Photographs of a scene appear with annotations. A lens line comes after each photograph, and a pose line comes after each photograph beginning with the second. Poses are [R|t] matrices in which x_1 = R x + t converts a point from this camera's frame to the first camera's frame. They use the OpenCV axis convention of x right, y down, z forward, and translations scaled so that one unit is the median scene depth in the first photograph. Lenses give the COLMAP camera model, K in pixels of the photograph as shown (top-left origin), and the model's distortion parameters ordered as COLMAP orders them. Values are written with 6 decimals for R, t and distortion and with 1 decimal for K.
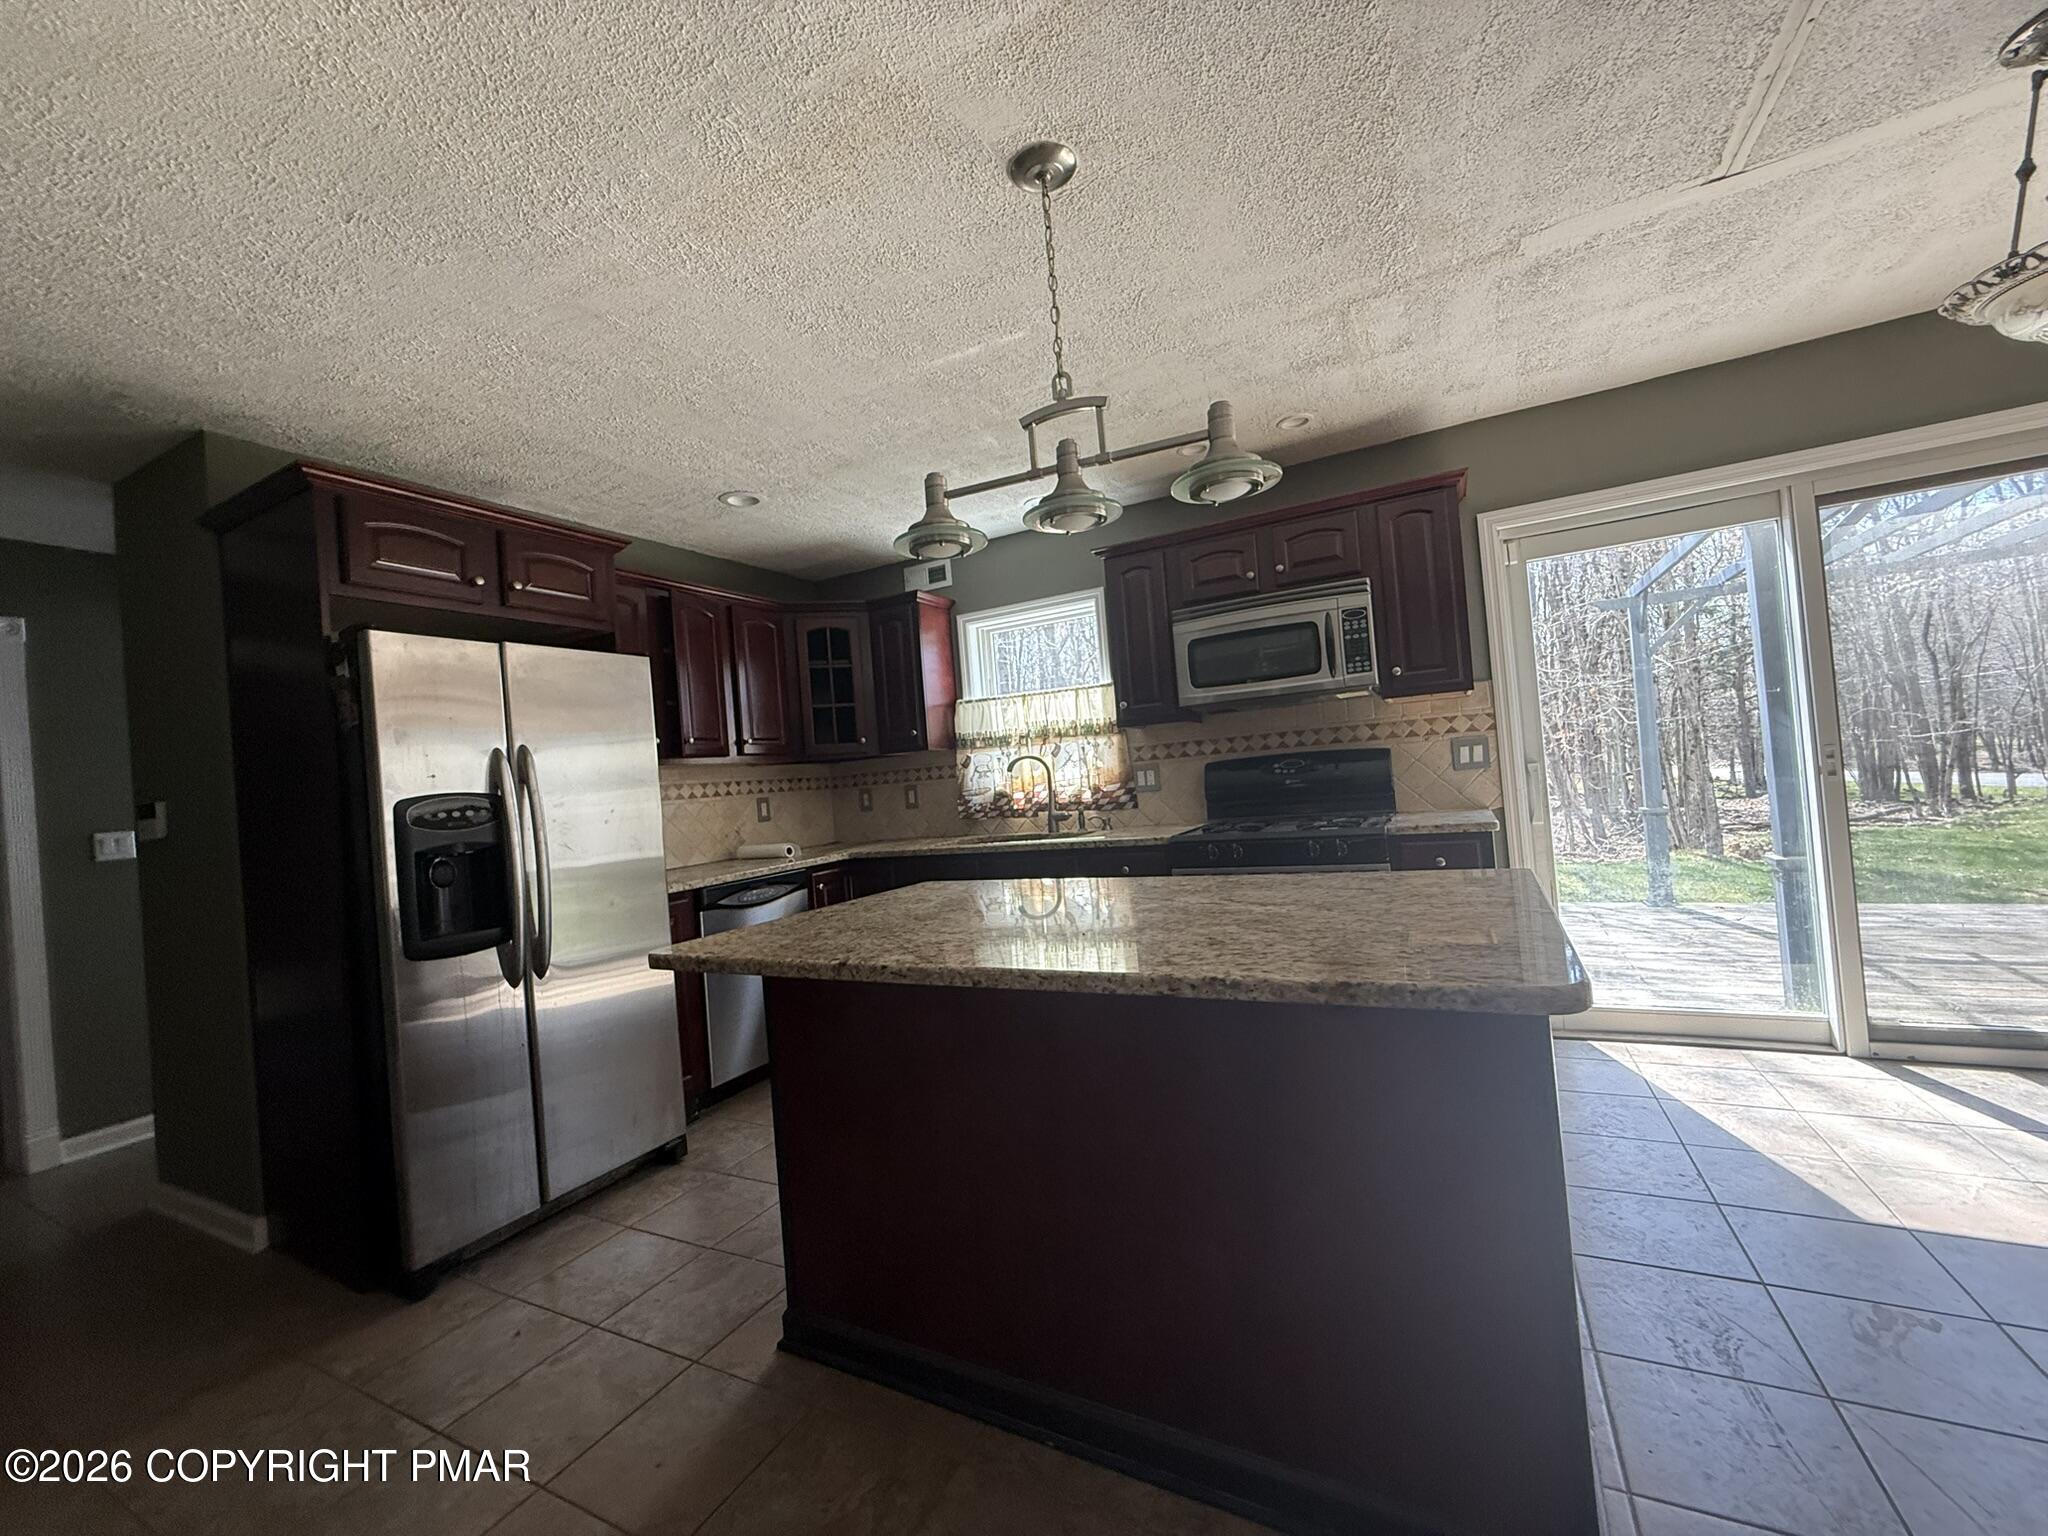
lens RADIAL K [[869.5, 0, 1013.0], [0, 869.5, 765.9], [0, 0, 1]] dist [0.021826, -0.000966]
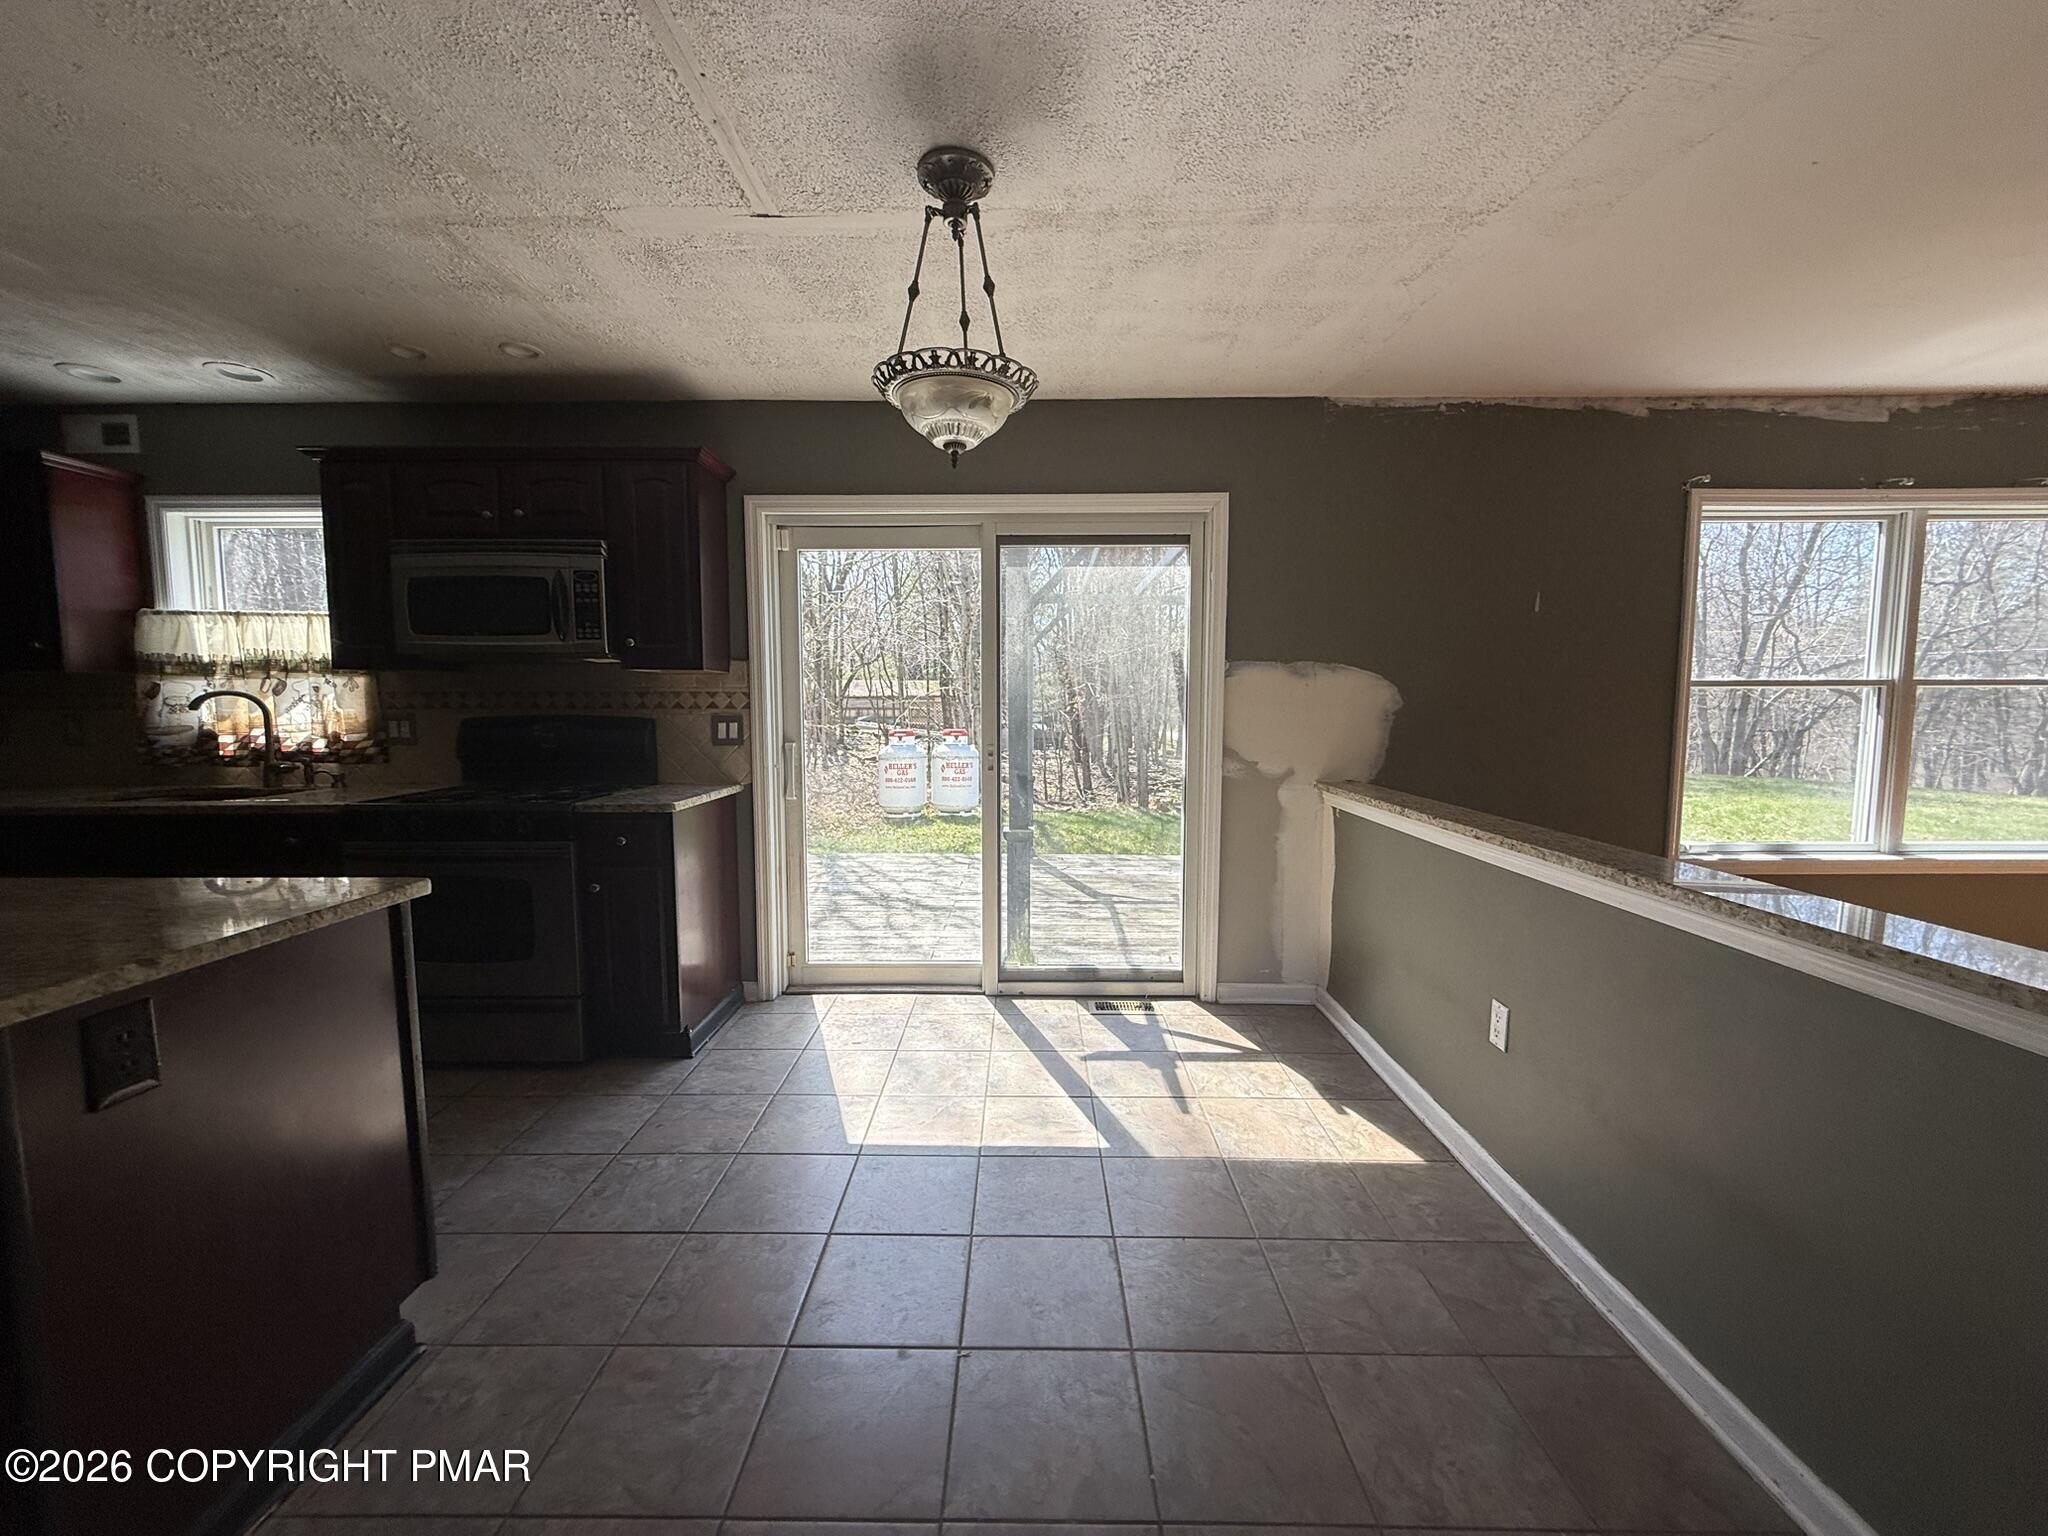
lens RADIAL K [[869.5, 0, 1020.1], [0, 869.5, 771.5], [0, 0, 1]] dist [0.021826, -0.000966]
pose [[0.890046, 0.043280, 0.453812, 0.319519], [-0.078884, 0.995088, 0.059810, -0.047084], [-0.448994, -0.089032, 0.889088, -0.061637]]
